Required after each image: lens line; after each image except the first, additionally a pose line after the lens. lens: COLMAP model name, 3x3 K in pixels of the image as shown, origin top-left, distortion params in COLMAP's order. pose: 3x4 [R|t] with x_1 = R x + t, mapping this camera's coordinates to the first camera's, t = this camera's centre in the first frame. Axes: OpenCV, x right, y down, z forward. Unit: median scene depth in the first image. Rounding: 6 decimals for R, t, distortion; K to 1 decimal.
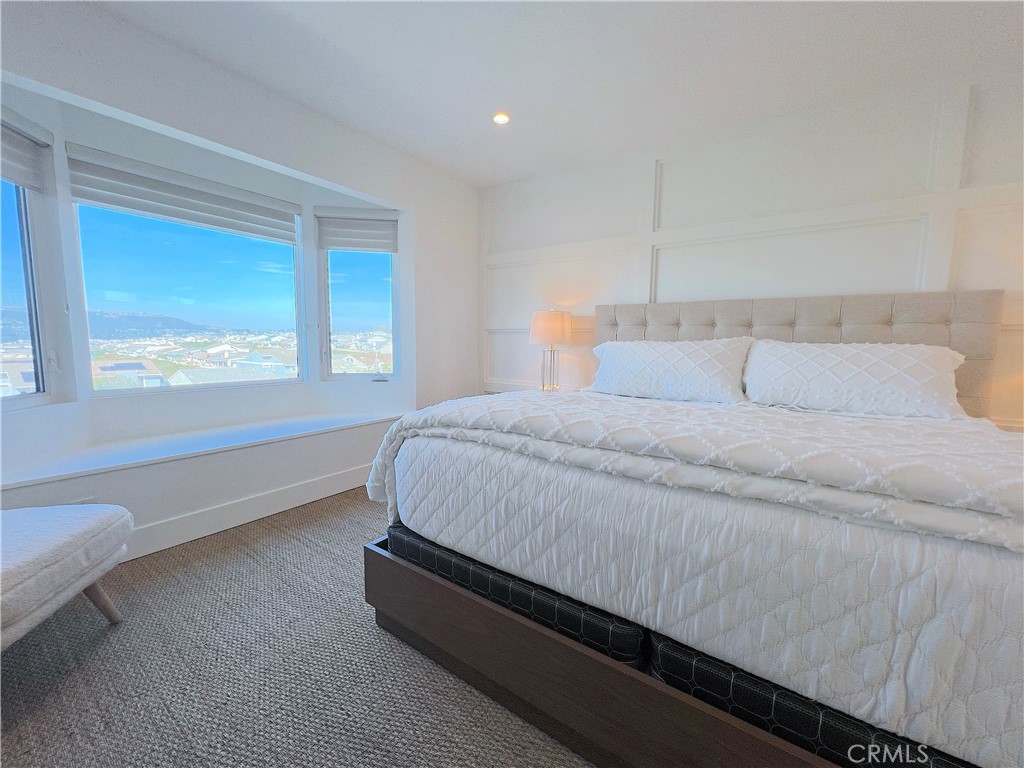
lens RADIAL K [[412.4, 0, 511.9], [0, 412.4, 386.2], [0, 0, 1]] dist [-0.004207, 0.000875]
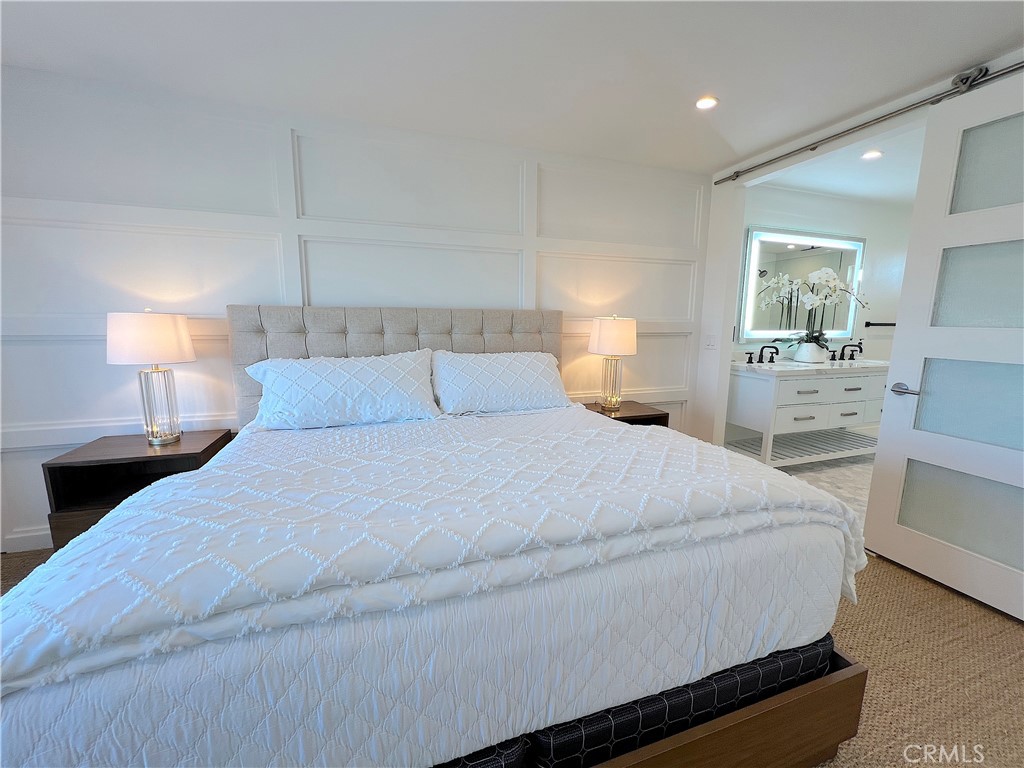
lens RADIAL K [[411.4, 0, 513.3], [0, 411.4, 384.2], [0, 0, 1]] dist [-0.004123, 0.000619]
pose [[0.583545, -0.134139, 0.800926, -0.247964], [0.086659, 0.990918, 0.102820, -0.209087], [-0.807444, 0.009407, 0.589869, 0.378314]]
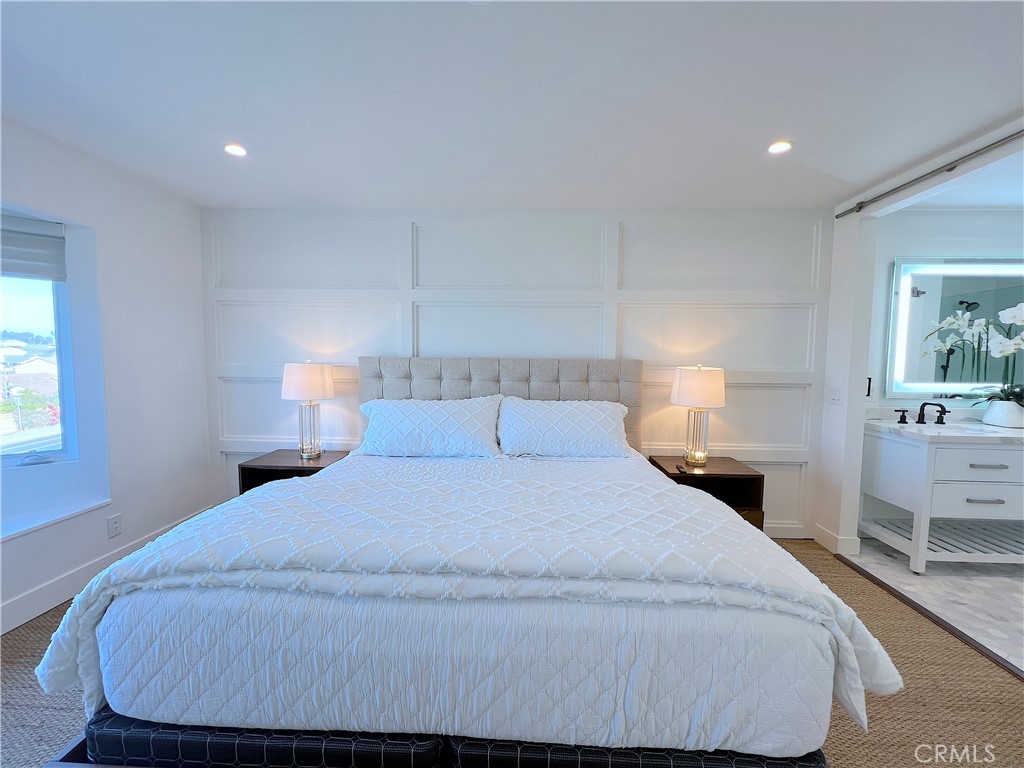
lens RADIAL K [[411.4, 0, 513.0], [0, 411.4, 384.6], [0, 0, 1]] dist [-0.004123, 0.000619]
pose [[0.838367, -0.040040, 0.543634, -0.051706], [0.058386, 0.998157, -0.016523, -0.222729], [-0.541970, 0.045593, 0.839160, -0.019655]]
